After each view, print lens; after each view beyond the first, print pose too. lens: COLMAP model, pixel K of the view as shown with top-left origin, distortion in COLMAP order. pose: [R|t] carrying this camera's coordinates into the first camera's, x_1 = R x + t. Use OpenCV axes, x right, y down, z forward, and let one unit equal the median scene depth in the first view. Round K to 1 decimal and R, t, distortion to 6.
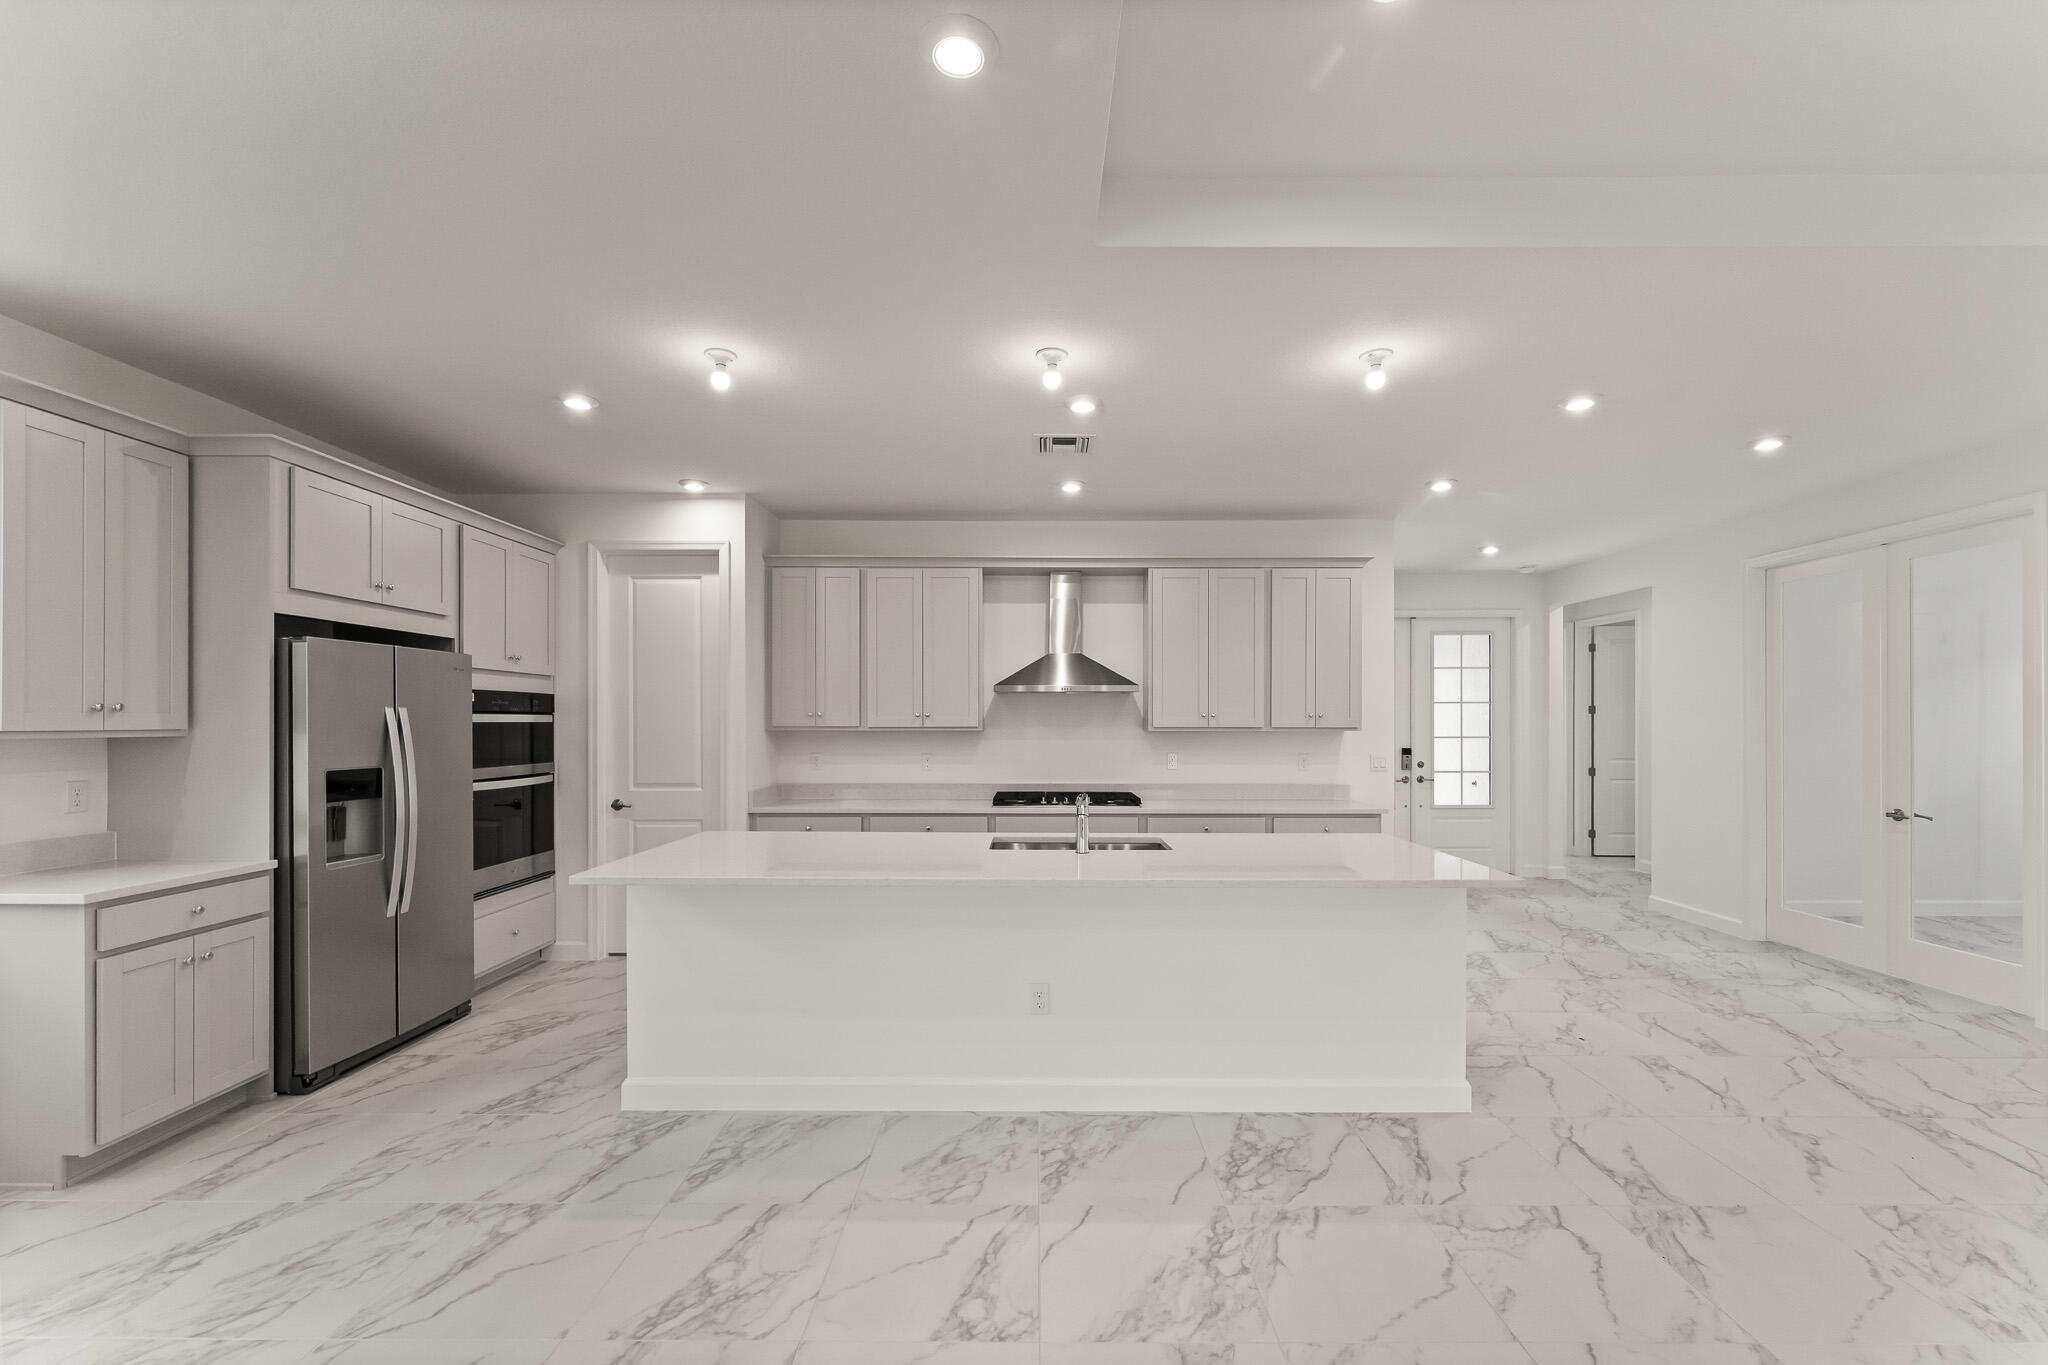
lens RADIAL K [[829.6, 0, 1000.4], [0, 829.6, 708.6], [0, 0, 1]] dist [-0.002331, 0.001424]
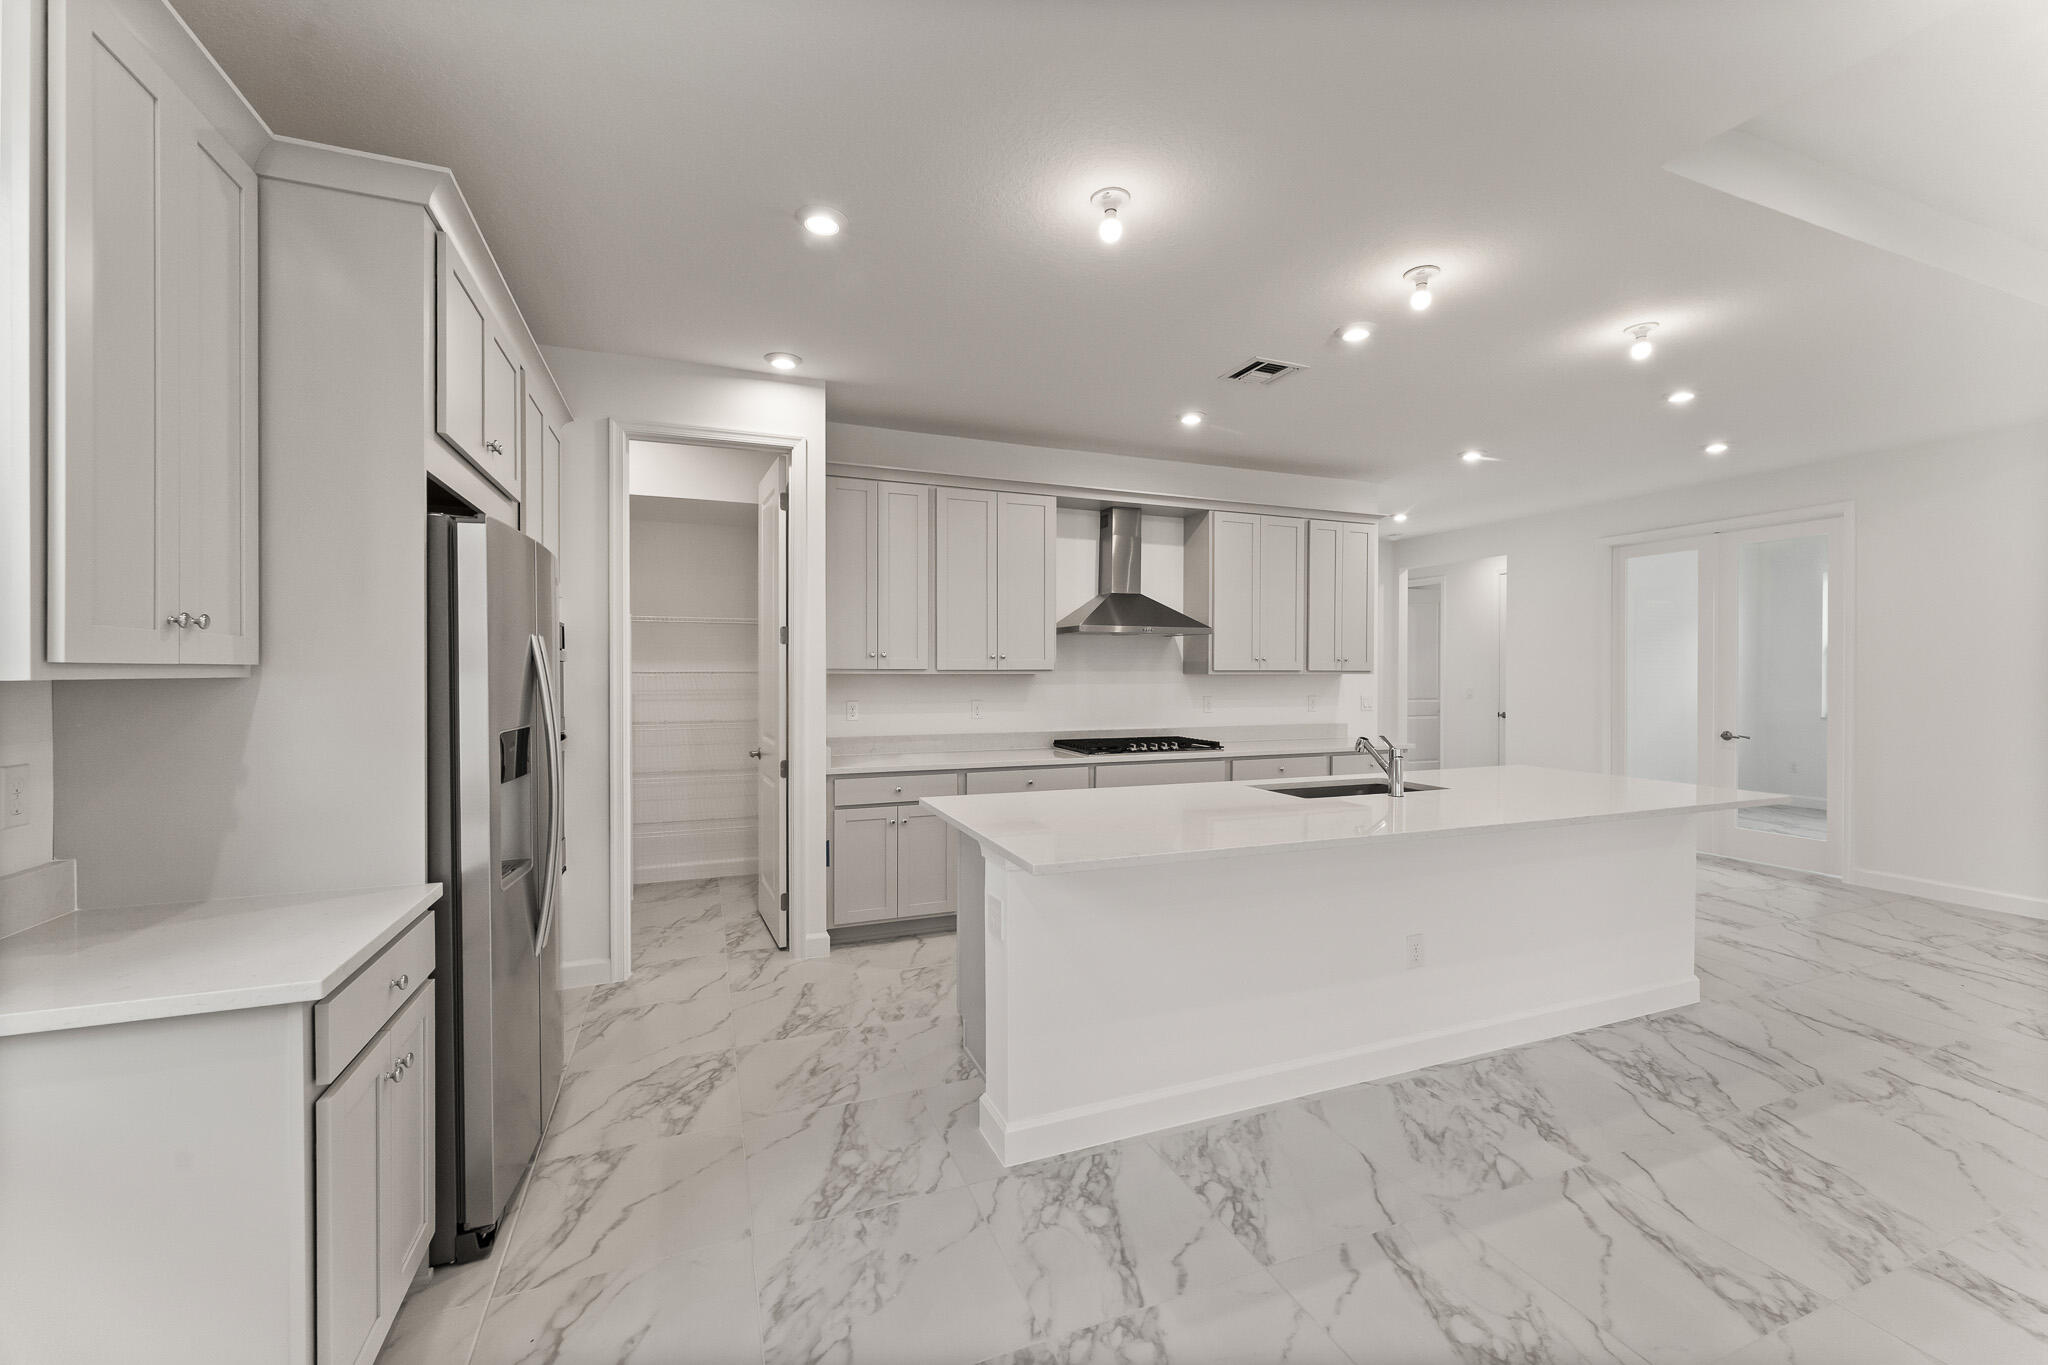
lens RADIAL K [[829.6, 0, 1023.8], [0, 829.6, 665.3], [0, 0, 1]] dist [-0.002331, 0.001424]
pose [[0.925946, 0.002881, 0.377646, -0.700458], [-0.006350, 0.999948, 0.007941, 0.016672], [-0.377604, -0.009751, 0.925916, 0.281091]]
